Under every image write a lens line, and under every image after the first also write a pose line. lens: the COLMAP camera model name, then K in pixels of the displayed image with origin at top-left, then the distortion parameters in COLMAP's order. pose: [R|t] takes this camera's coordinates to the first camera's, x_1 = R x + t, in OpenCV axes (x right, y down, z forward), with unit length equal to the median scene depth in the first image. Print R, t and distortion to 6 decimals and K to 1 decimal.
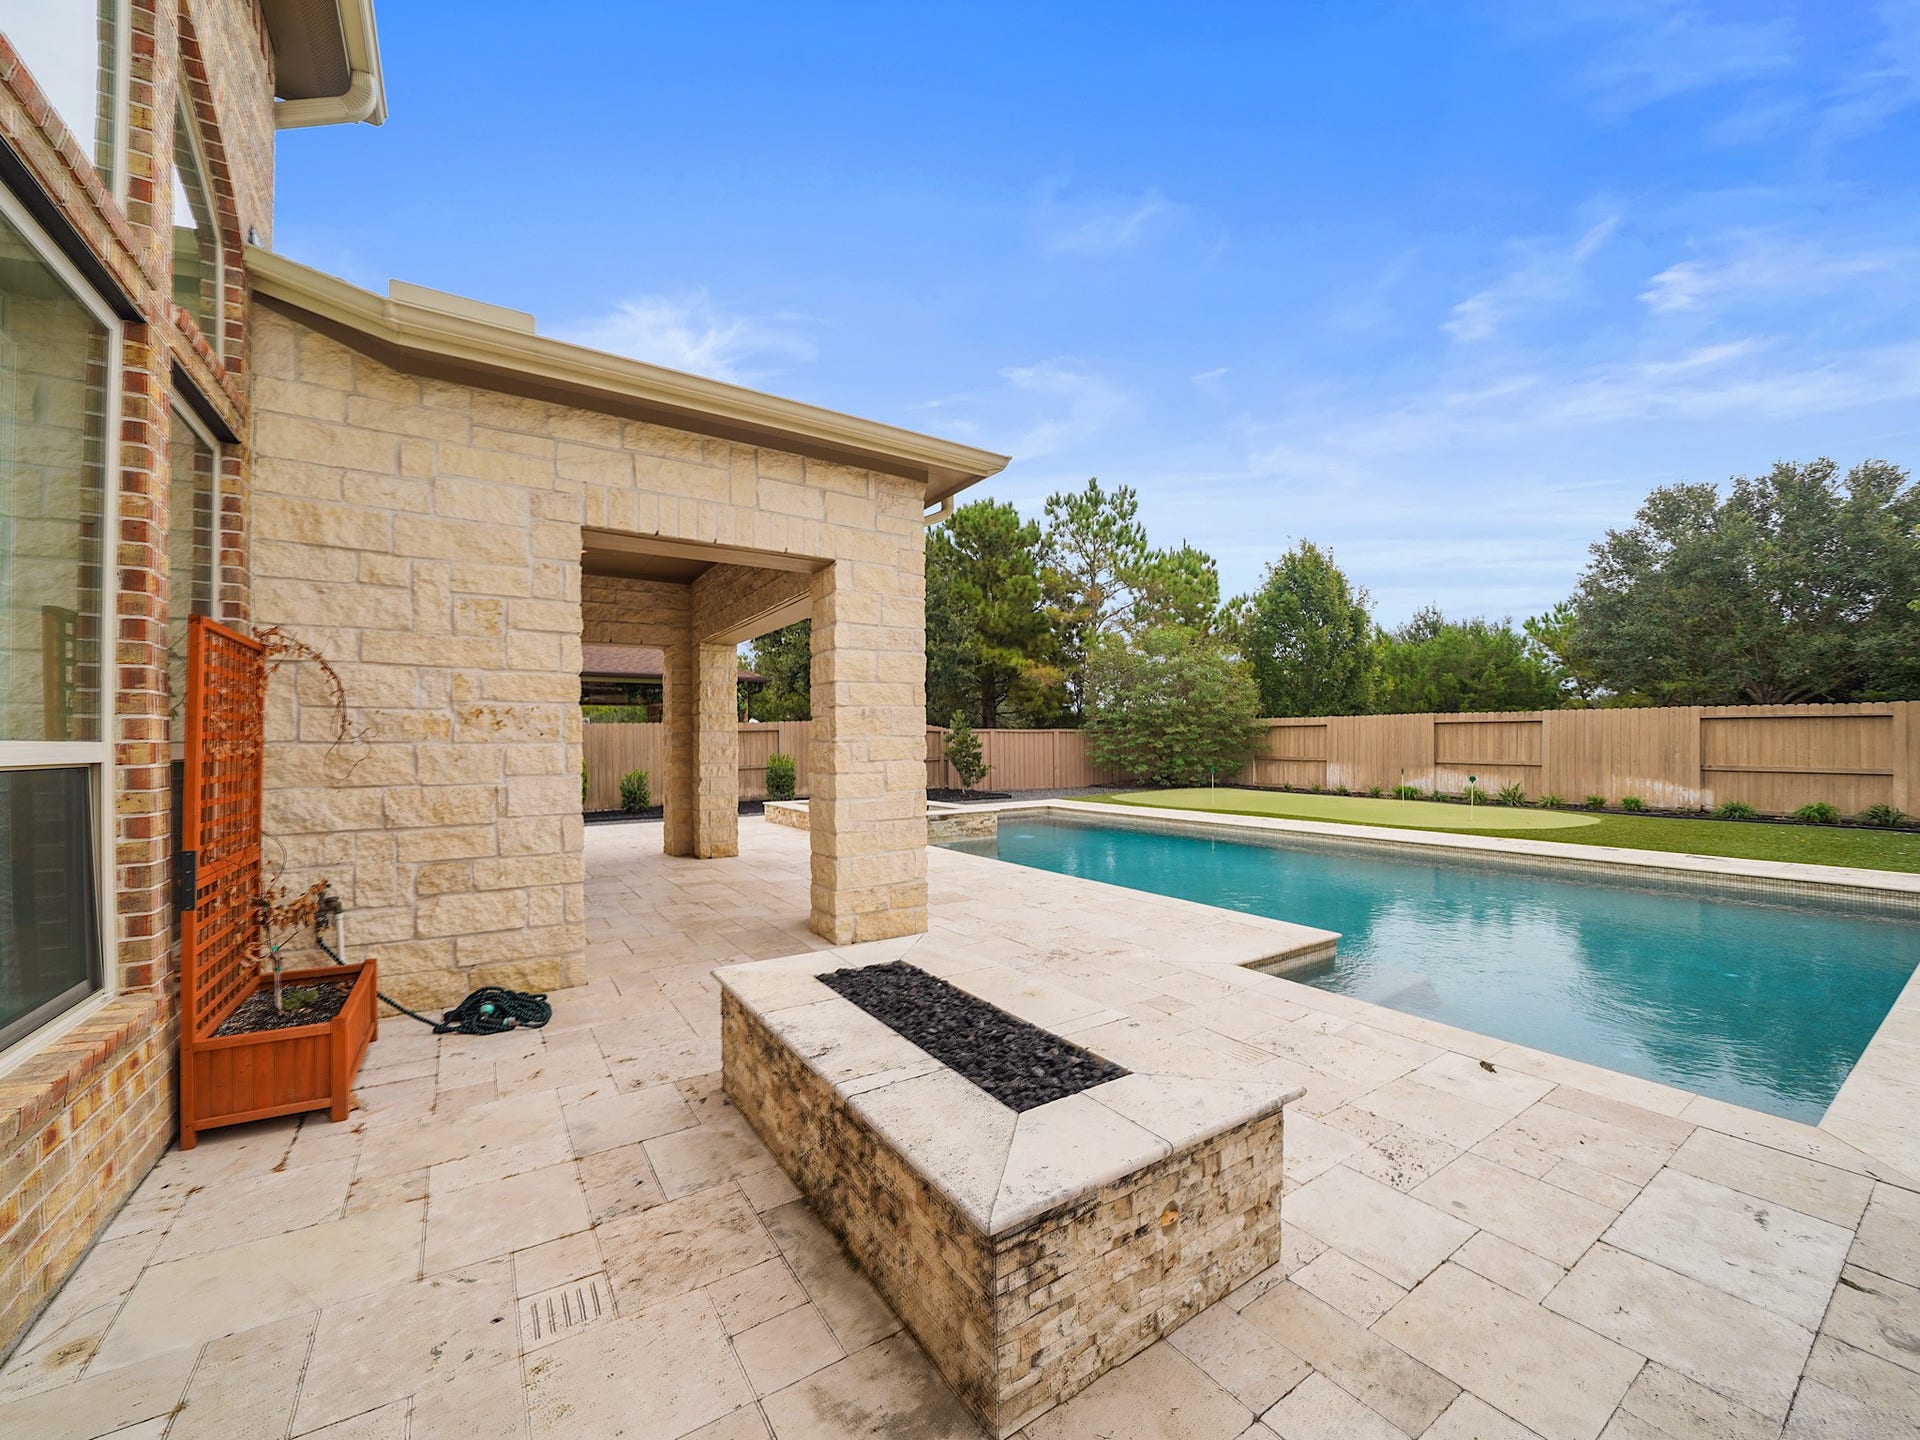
lens RADIAL K [[749.6, 0, 960.7], [0, 749.6, 733.9], [0, 0, 1]] dist [-0.021367, 0.000458]
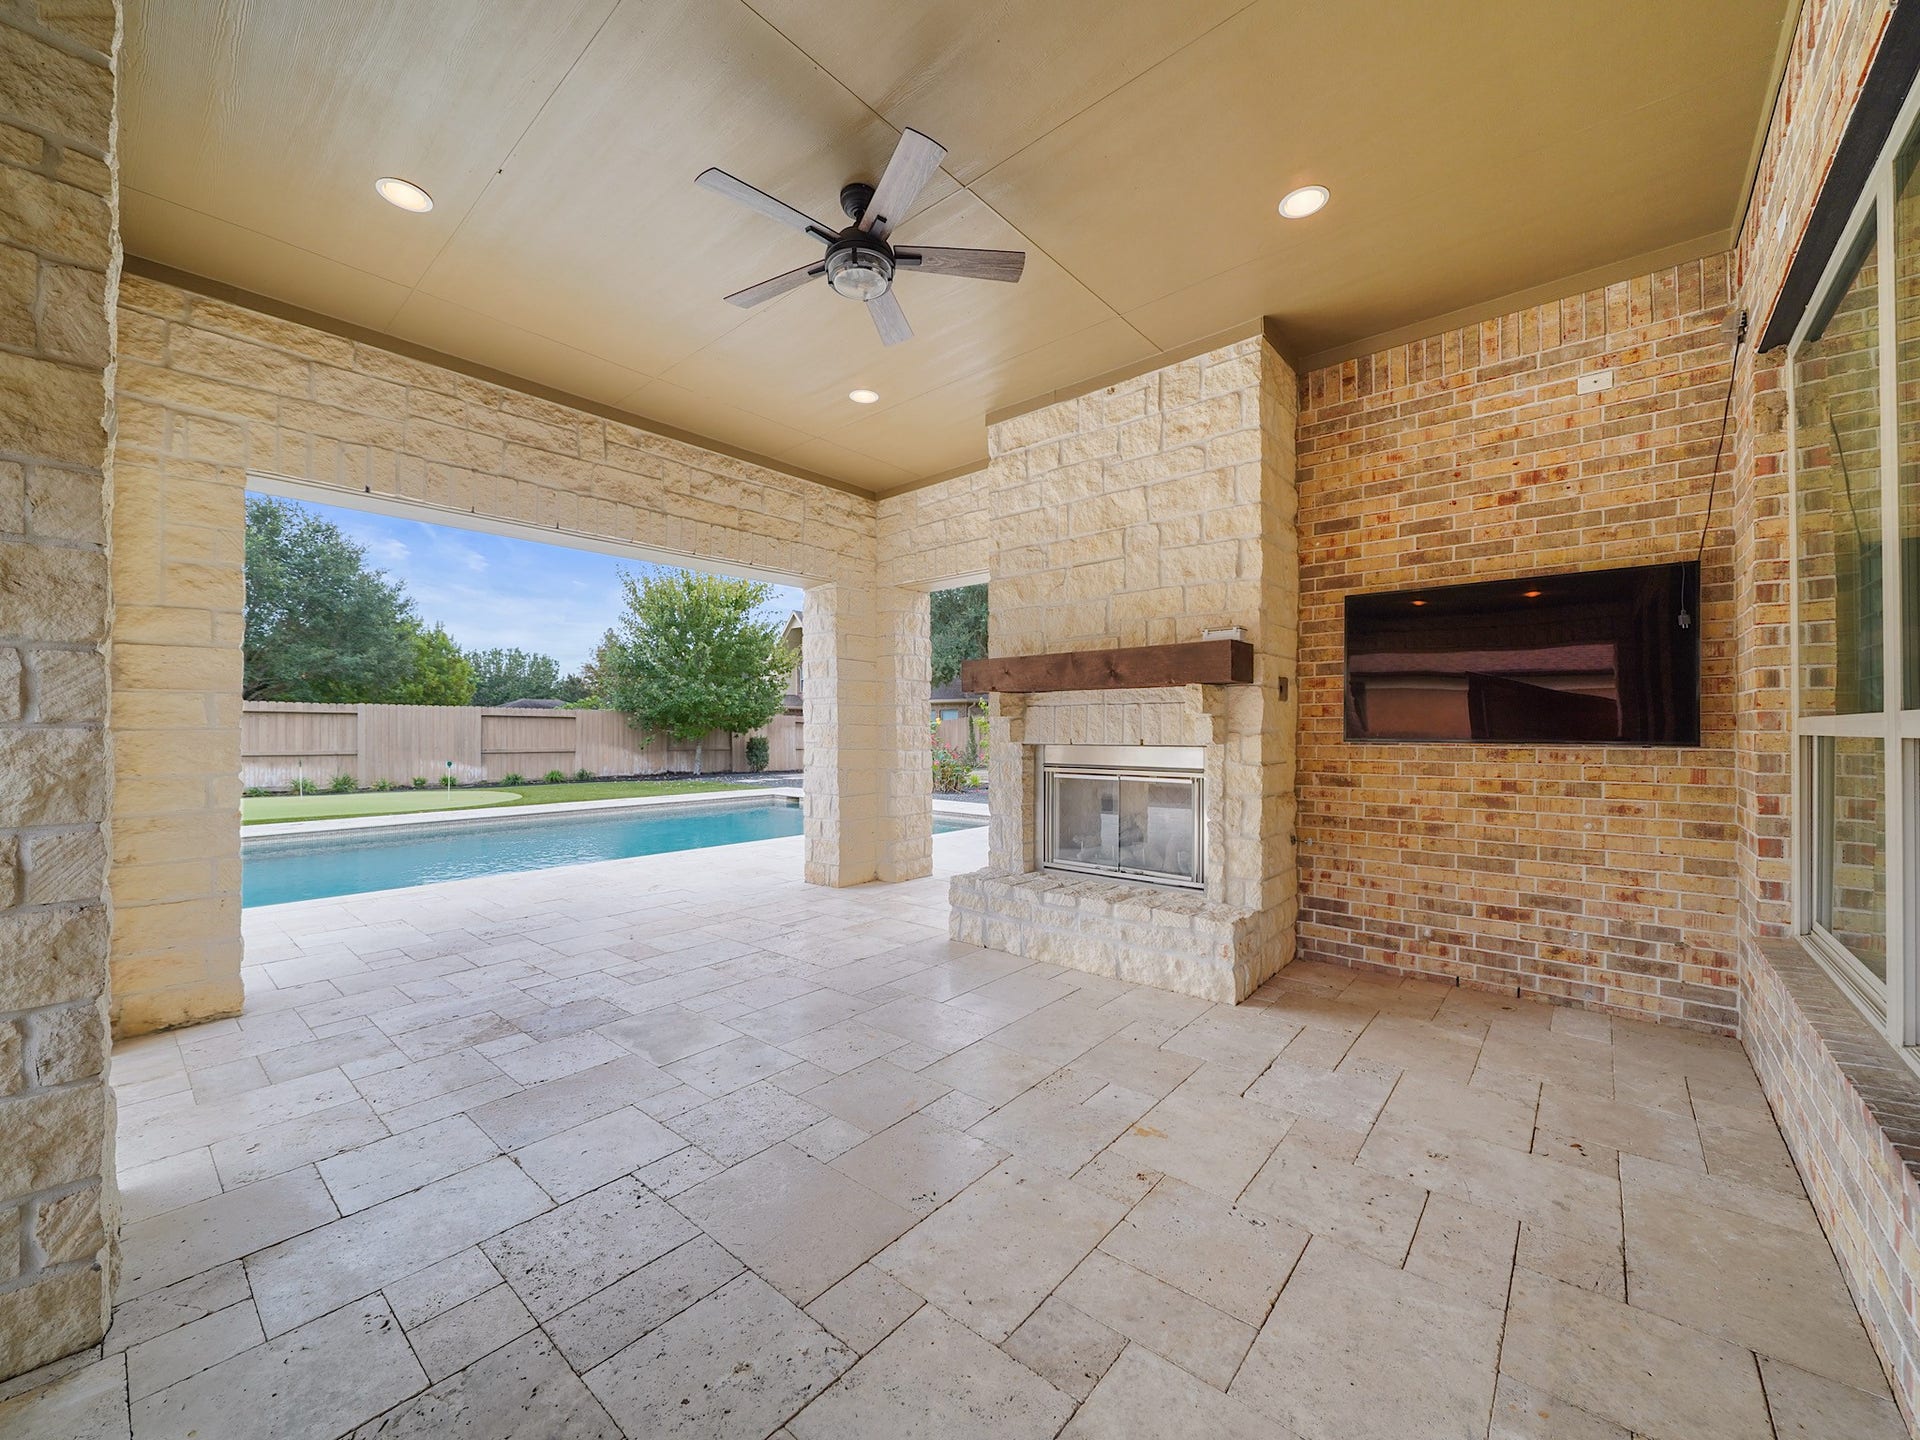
lens RADIAL K [[749.6, 0, 969.8], [0, 749.6, 730.3], [0, 0, 1]] dist [-0.021367, 0.000458]
pose [[-0.282051, 0.005252, 0.959385, -0.487180], [-0.009127, 0.999925, -0.008157, 0.007763], [-0.959356, -0.011057, -0.281982, 0.425028]]
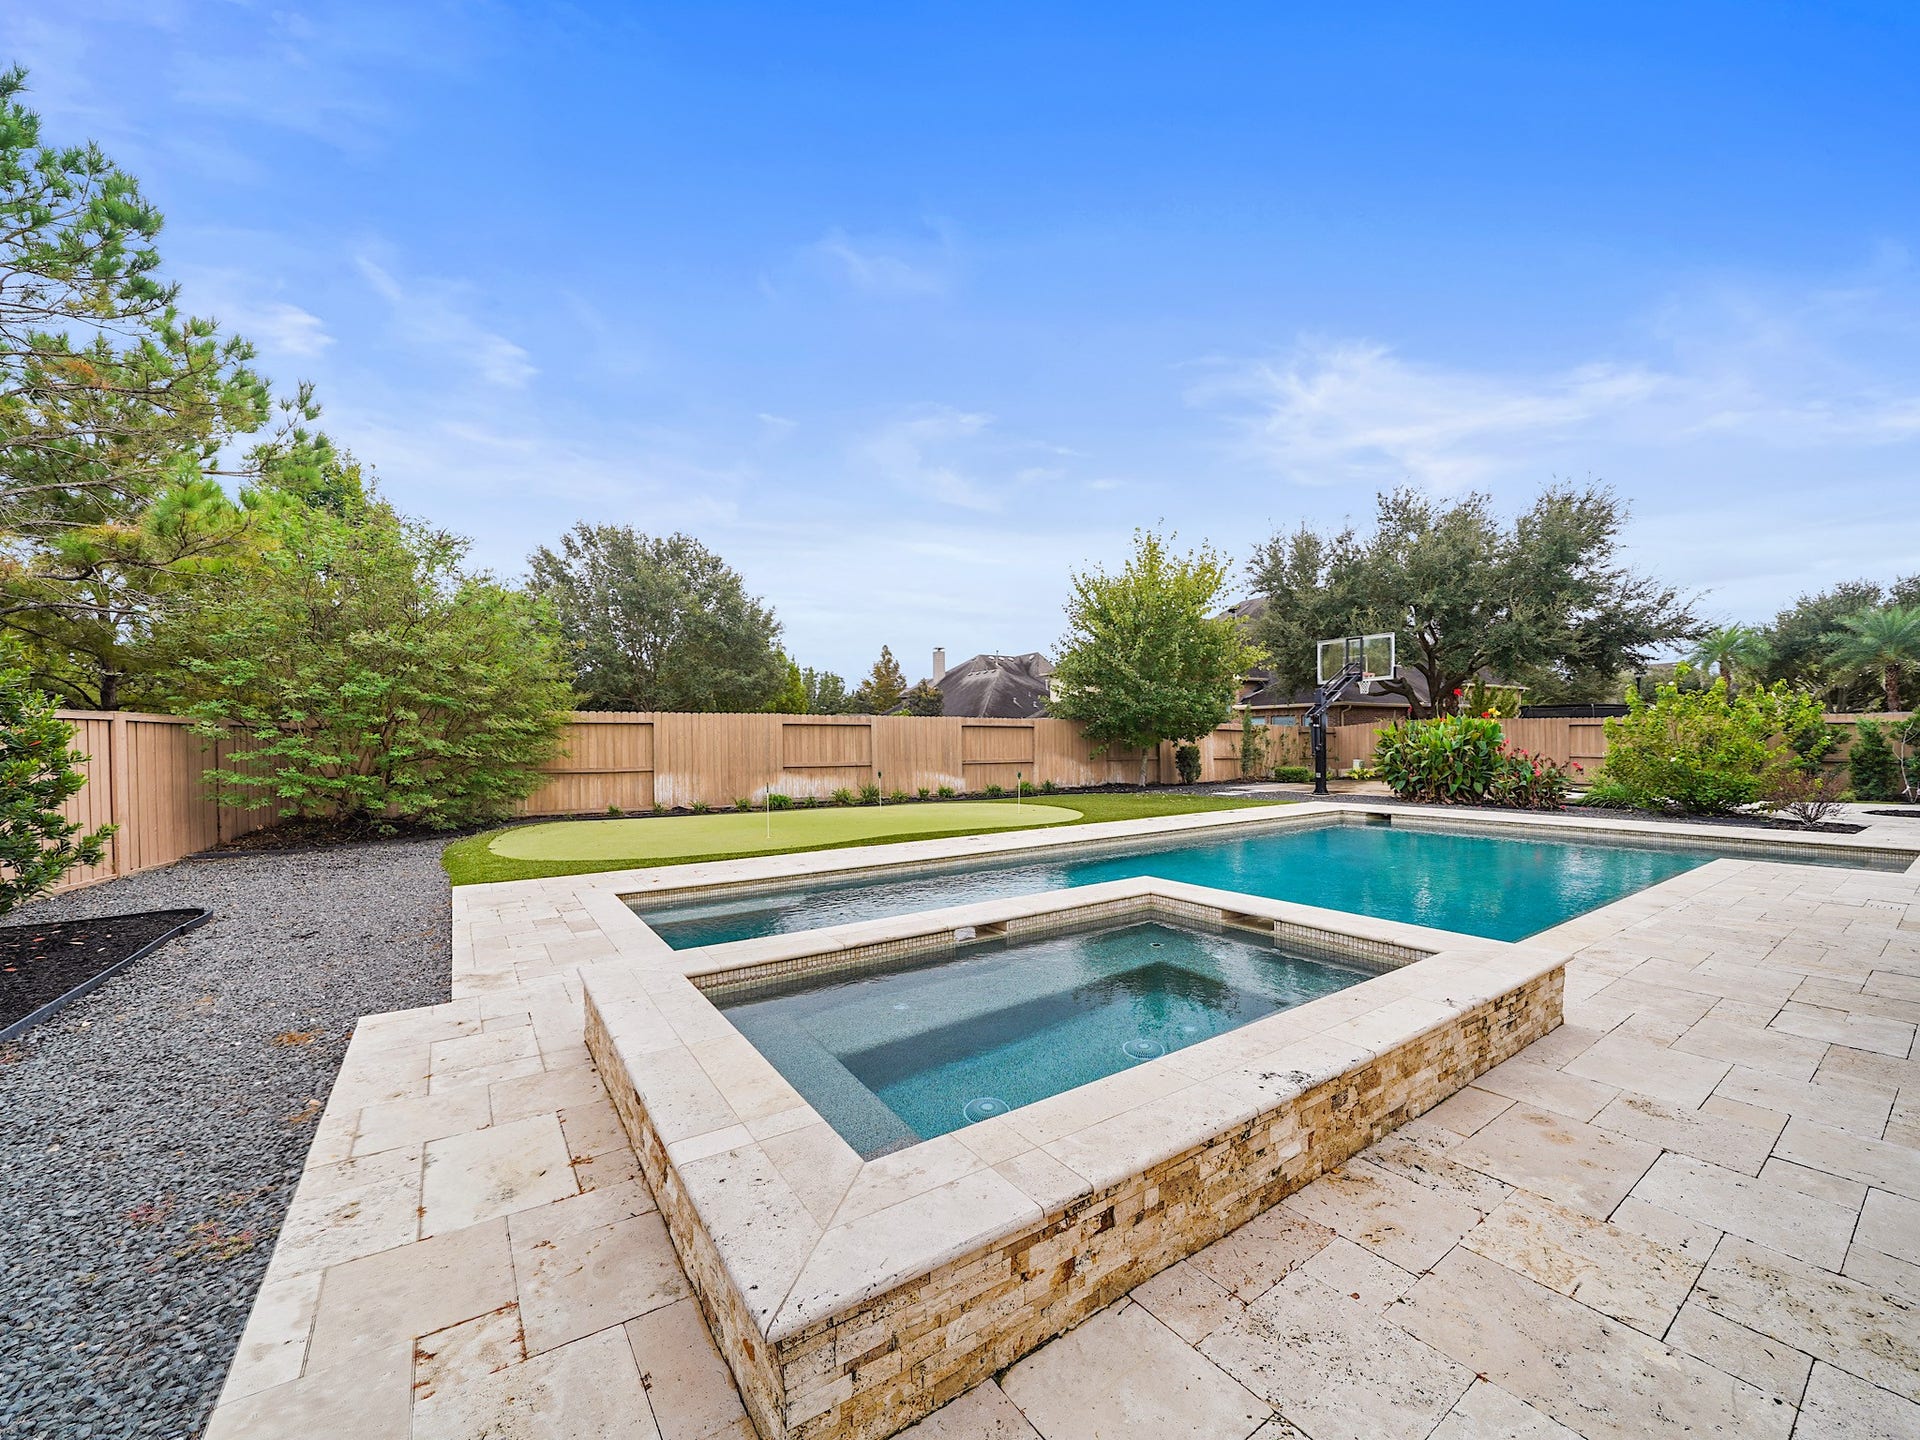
lens RADIAL K [[749.6, 0, 950.1], [0, 749.6, 751.4], [0, 0, 1]] dist [-0.021367, 0.000458]
pose [[-0.004060, -0.006557, 0.999970, -0.313369], [0.000481, 0.999978, 0.006559, 0.013786], [-0.999992, 0.000508, -0.004057, 0.851328]]
